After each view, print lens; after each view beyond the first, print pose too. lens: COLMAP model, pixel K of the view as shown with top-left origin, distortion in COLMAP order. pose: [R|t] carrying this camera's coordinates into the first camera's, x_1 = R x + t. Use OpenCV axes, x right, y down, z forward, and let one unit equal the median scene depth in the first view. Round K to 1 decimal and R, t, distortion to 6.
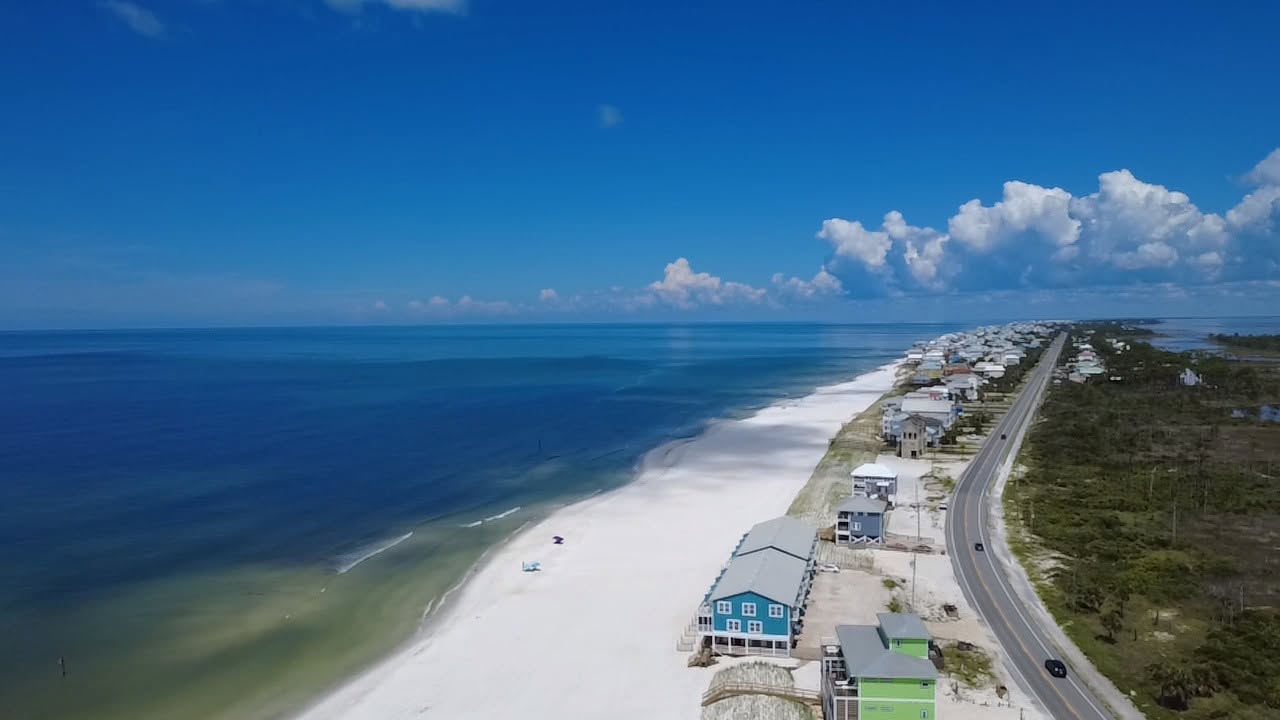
lens RADIAL K [[926.4, 0, 640.0], [0, 926.4, 360.0], [0, 0, 1]] dist [0.003069, -0.001991]
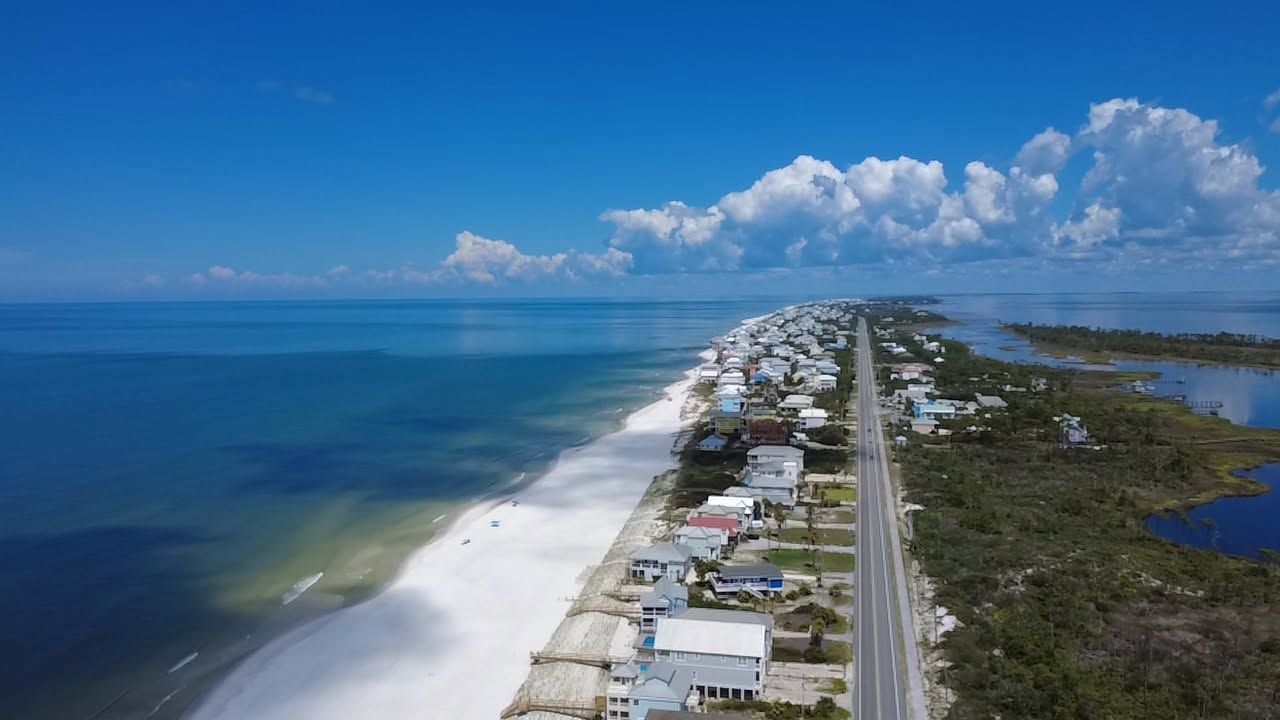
lens RADIAL K [[926.4, 0, 640.0], [0, 926.4, 360.0], [0, 0, 1]] dist [0.003069, -0.001991]
pose [[0.978805, -0.013193, 0.204368, 0.076104], [0.007613, 0.999577, 0.028067, -0.036570], [-0.204652, -0.025916, 0.978492, 0.234237]]
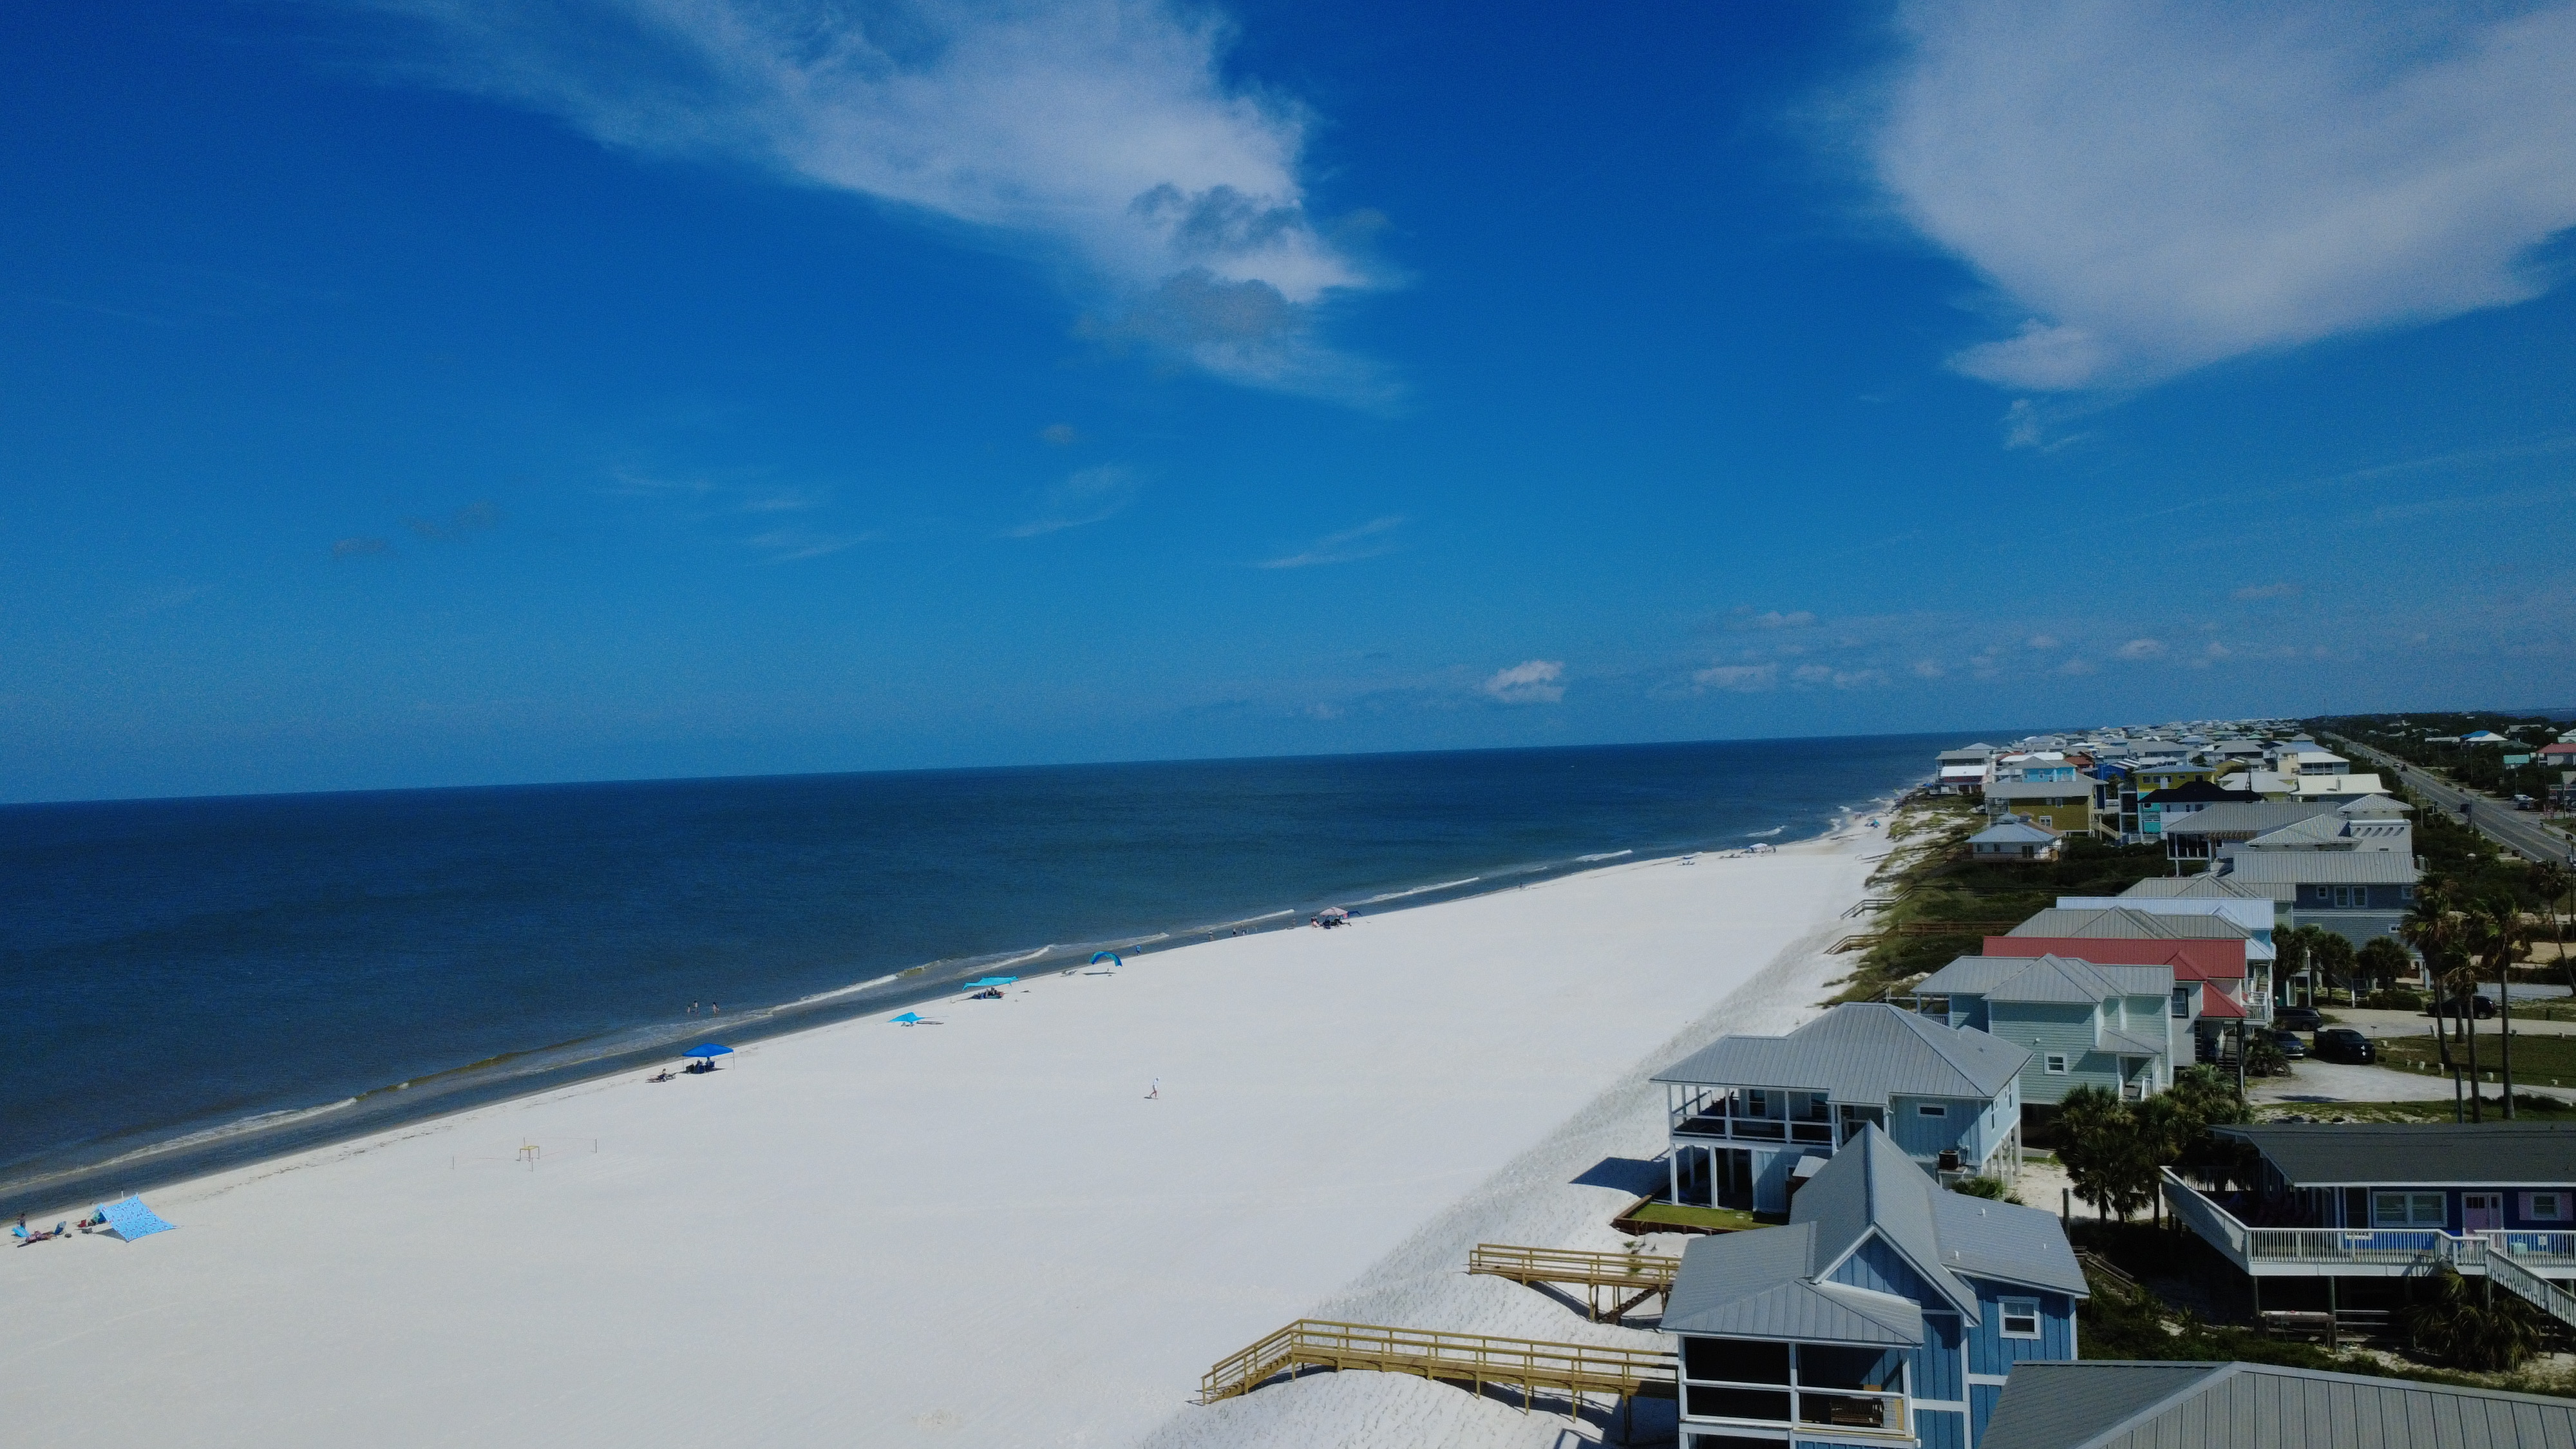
lens RADIAL K [[1864.3, 0, 1288.0], [0, 1864.3, 724.5], [0, 0, 1]] dist [0.003069, -0.001991]
pose [[0.997957, -0.036723, -0.052274, 0.109565], [0.033605, 0.997673, -0.059326, 0.009086], [0.054331, 0.057448, 0.996869, 0.379561]]
